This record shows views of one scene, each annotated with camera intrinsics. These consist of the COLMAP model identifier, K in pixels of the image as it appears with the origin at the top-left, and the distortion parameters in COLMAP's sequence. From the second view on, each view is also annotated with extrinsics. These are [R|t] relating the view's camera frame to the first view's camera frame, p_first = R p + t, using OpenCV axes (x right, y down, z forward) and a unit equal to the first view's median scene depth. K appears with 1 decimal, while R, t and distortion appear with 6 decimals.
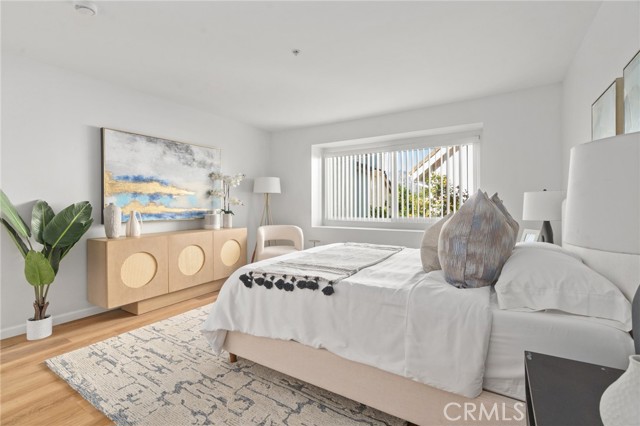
lens RADIAL K [[291.2, 0, 318.5], [0, 291.2, 208.6], [0, 0, 1]] dist [-0.009360, 0.003715]
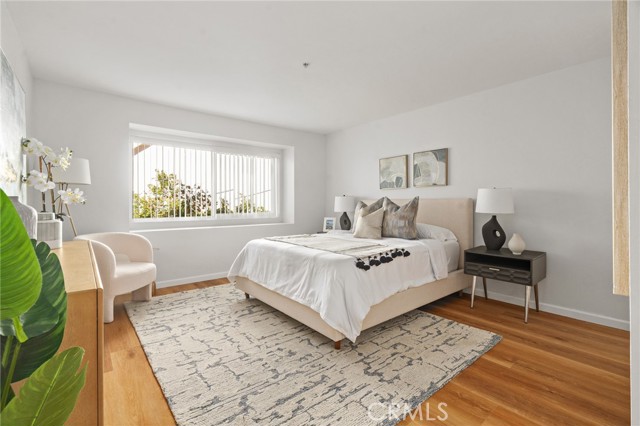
lens RADIAL K [[291.2, 0, 305.9], [0, 291.2, 203.4], [0, 0, 1]] dist [-0.009360, 0.003715]
pose [[0.336819, -0.000569, 0.941569, -1.494194], [0.008175, 0.999964, -0.002320, -0.014258], [-0.941534, 0.008479, 0.336811, 0.820385]]
